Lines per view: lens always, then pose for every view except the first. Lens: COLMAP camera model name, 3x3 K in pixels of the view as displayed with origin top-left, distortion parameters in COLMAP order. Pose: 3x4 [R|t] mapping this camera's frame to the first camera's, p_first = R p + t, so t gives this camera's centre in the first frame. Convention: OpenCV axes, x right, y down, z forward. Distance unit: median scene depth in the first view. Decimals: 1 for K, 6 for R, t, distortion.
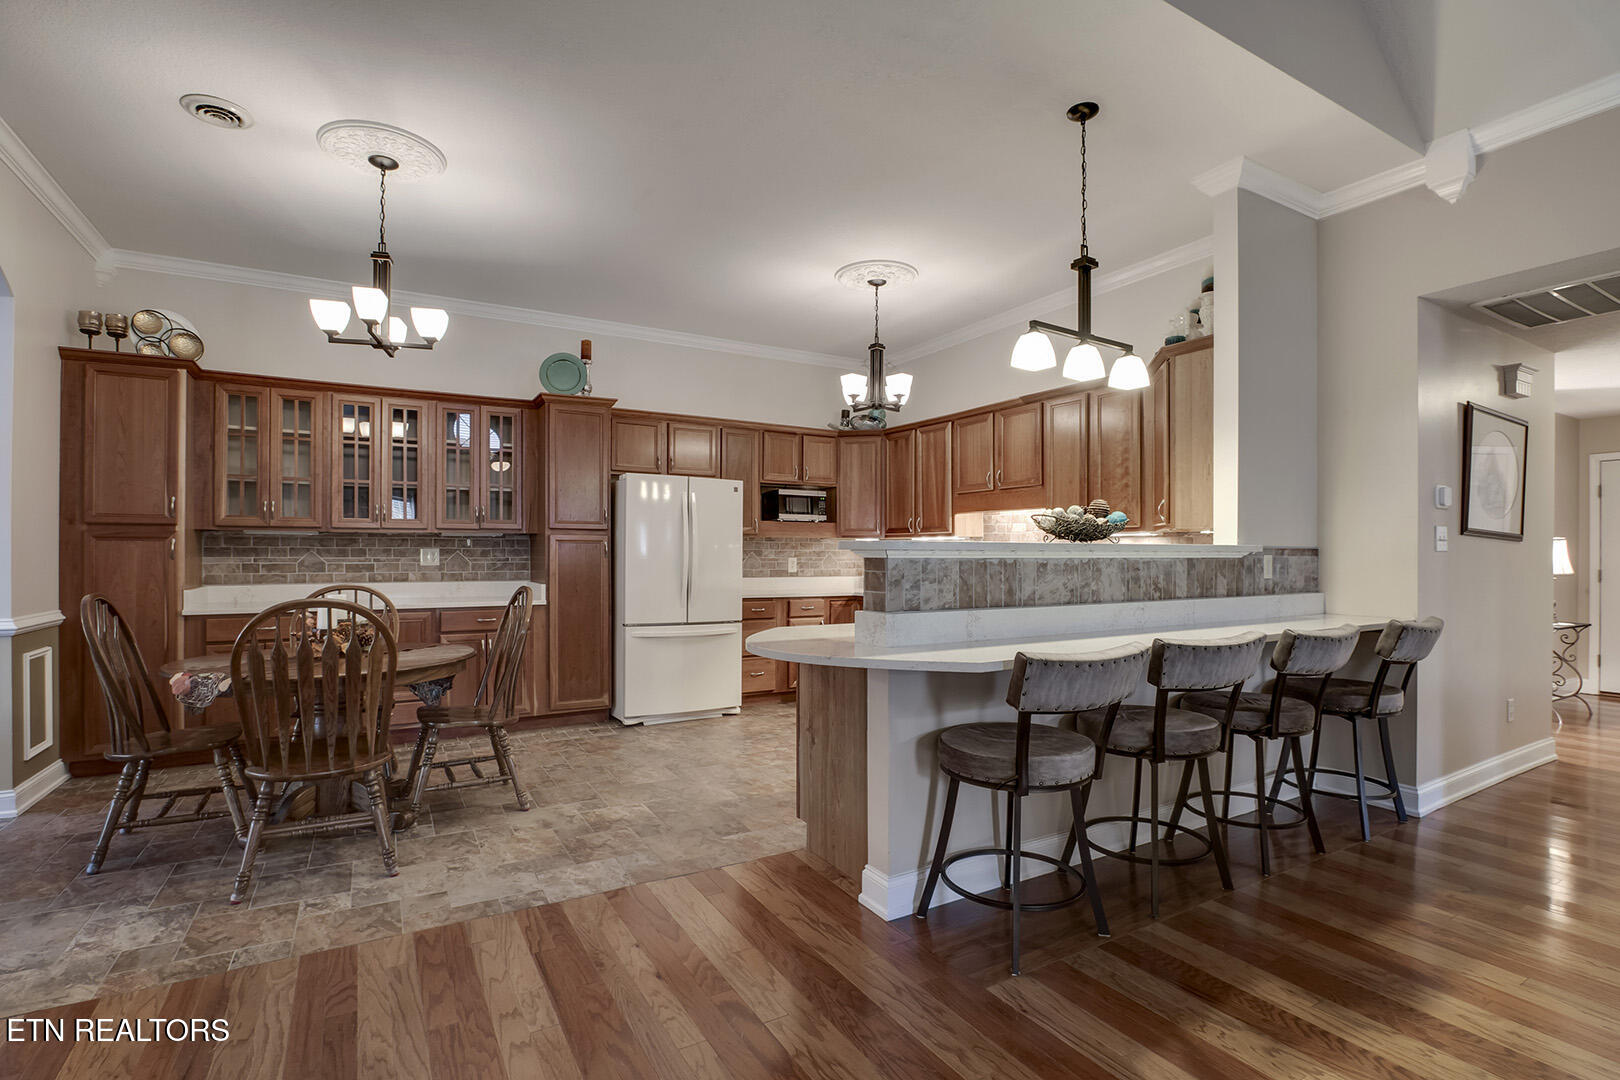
lens RADIAL K [[764.7, 0, 808.5], [0, 764.7, 553.7], [0, 0, 1]] dist [-0.025900, 0.004112]
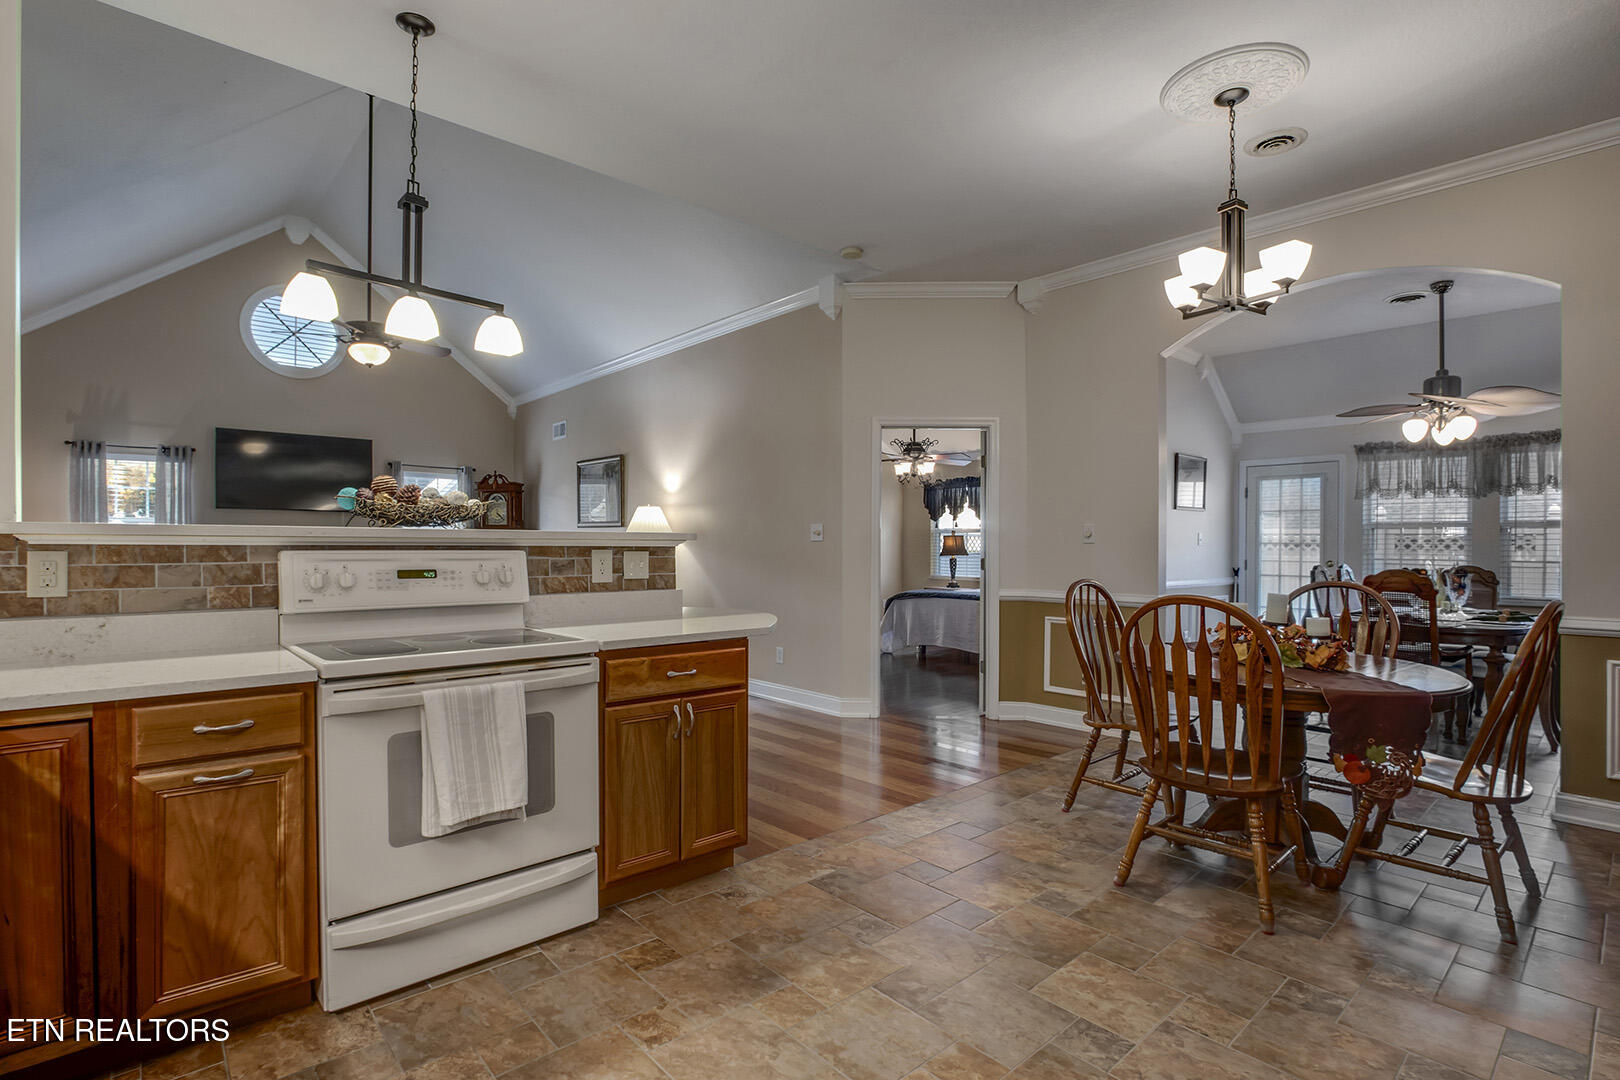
lens RADIAL K [[764.7, 0, 804.0], [0, 764.7, 558.6], [0, 0, 1]] dist [-0.025900, 0.004112]
pose [[-0.978211, -0.004070, -0.207574, 0.064525], [-0.007611, 0.999839, 0.016263, 0.002170], [0.207475, 0.017488, -0.978084, 1.162856]]
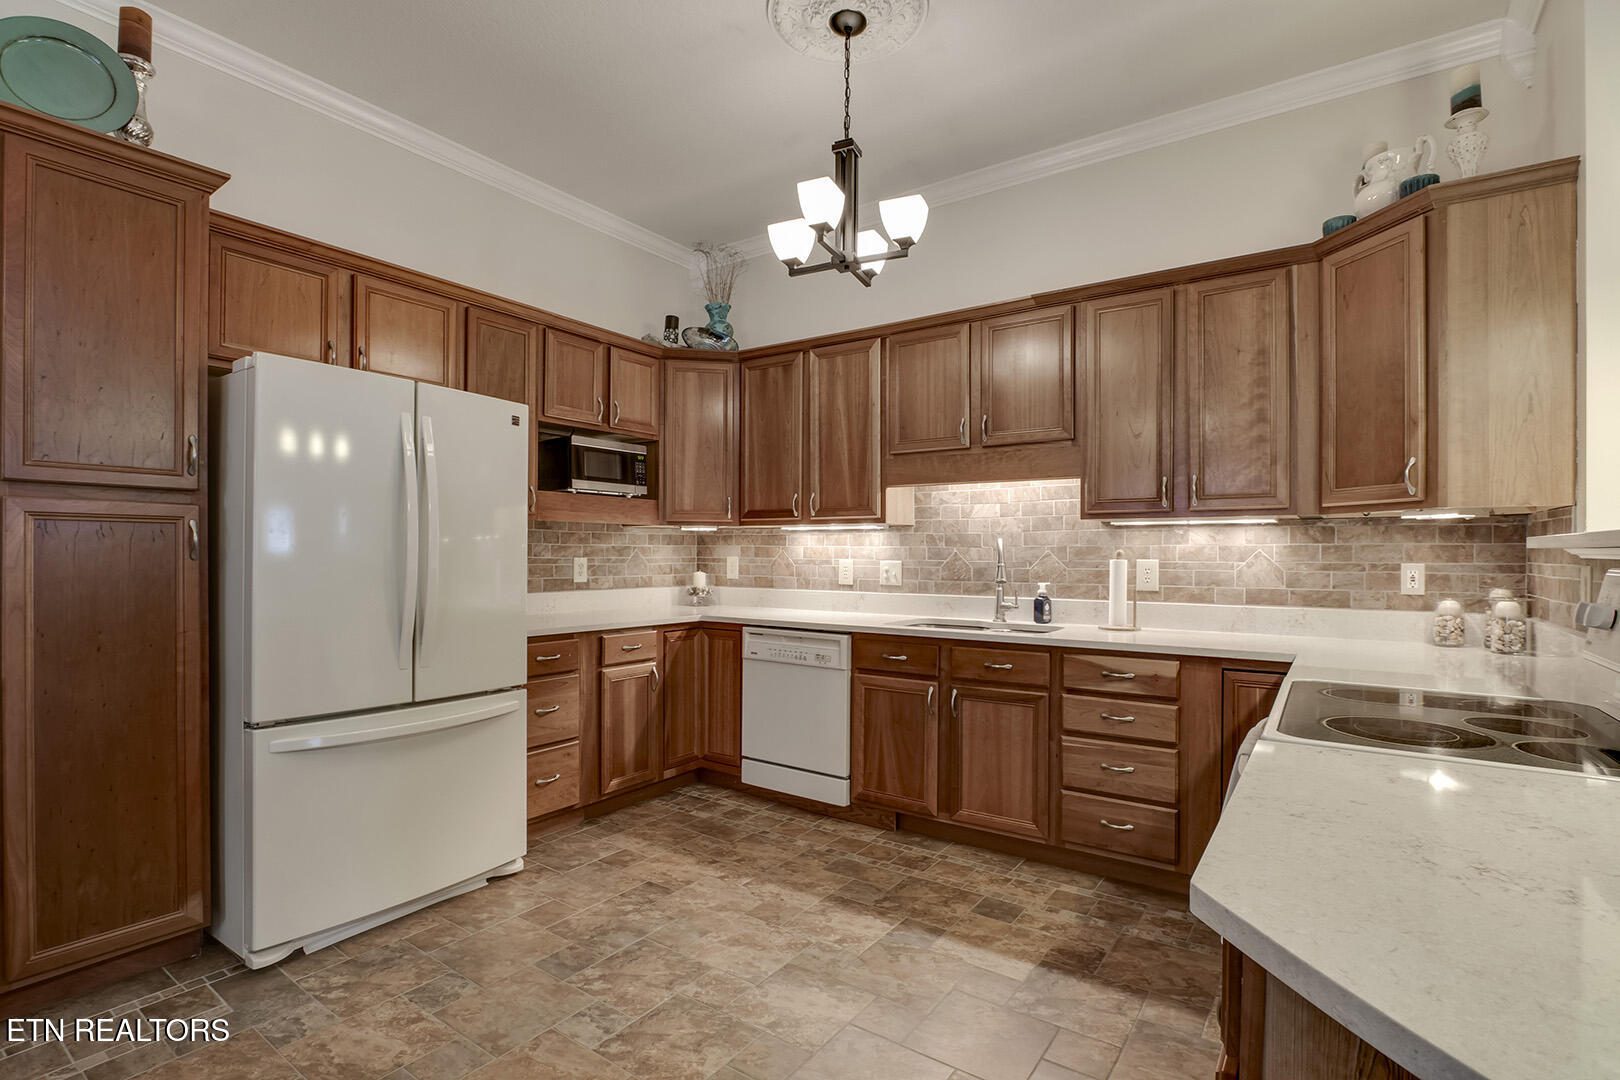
lens RADIAL K [[764.7, 0, 806.4], [0, 764.7, 554.5], [0, 0, 1]] dist [-0.025900, 0.004112]
pose [[0.908368, 0.000253, 0.418172, -0.144539], [-0.001605, 0.999995, 0.002881, 0.000992], [-0.418169, -0.003288, 0.908363, 0.530604]]
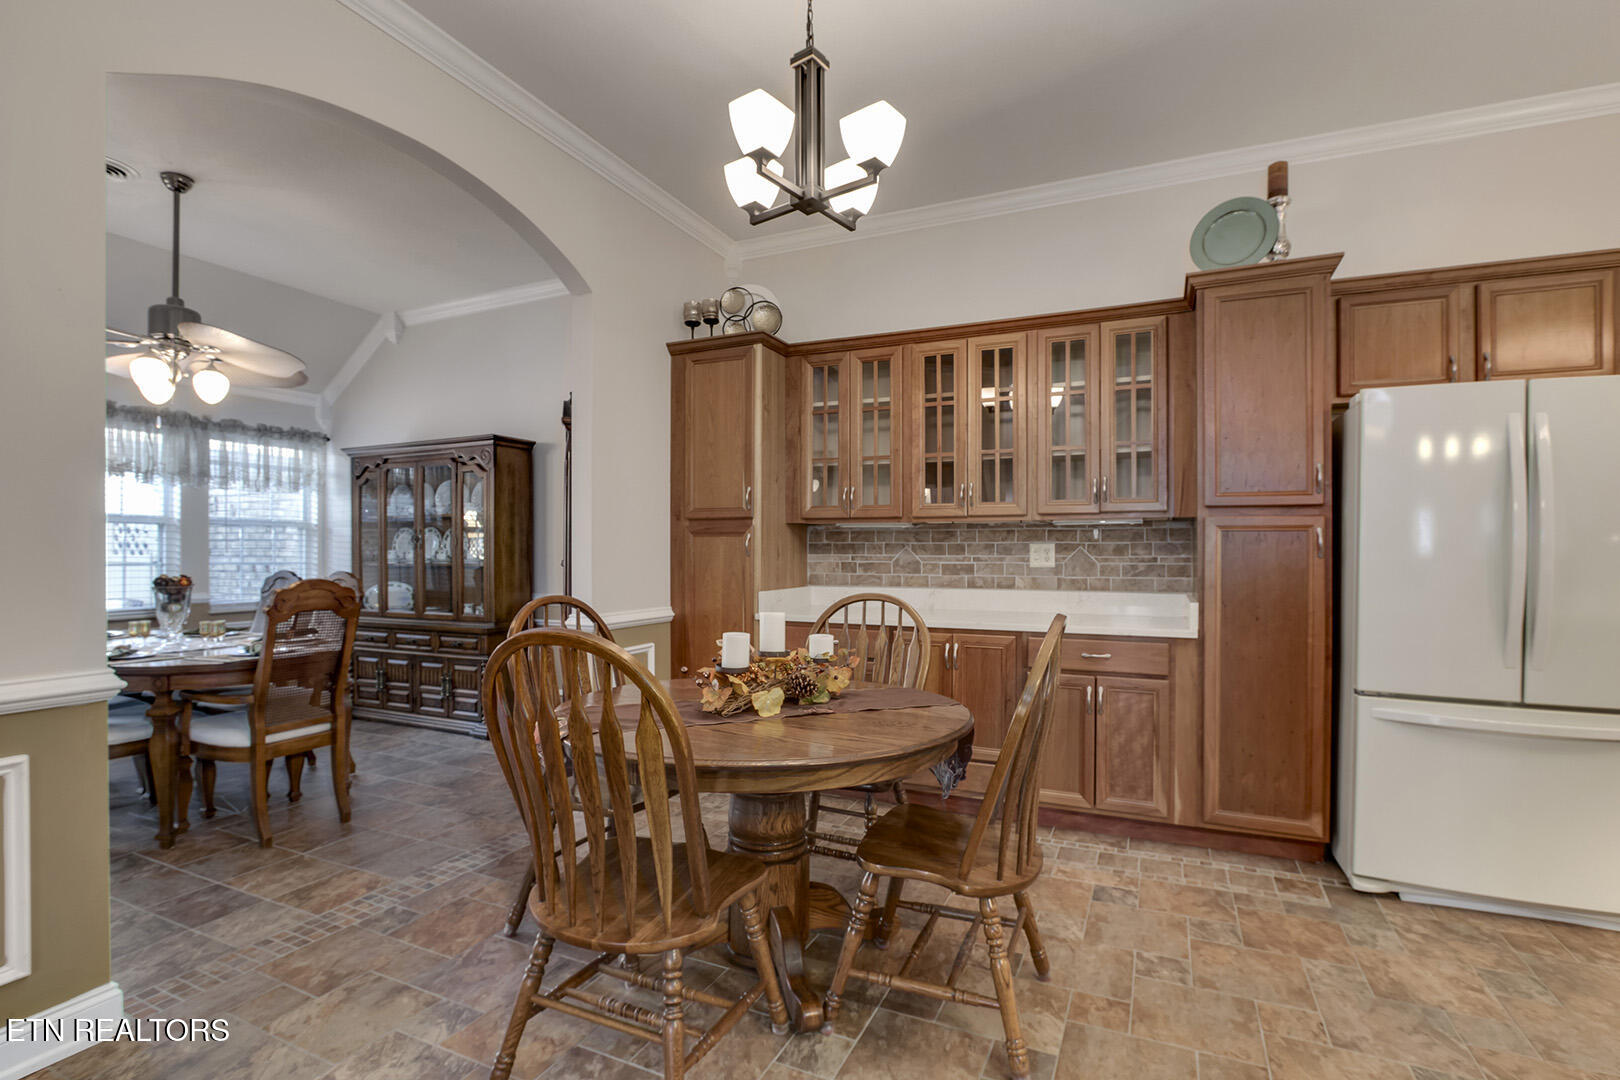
lens RADIAL K [[764.7, 0, 809.4], [0, 764.7, 554.1], [0, 0, 1]] dist [-0.025900, 0.004112]
pose [[0.577721, 0.002876, -0.816229, -0.044546], [-0.000699, 0.999995, 0.003029, 0.001460], [0.816234, -0.001179, 0.577721, 0.432124]]
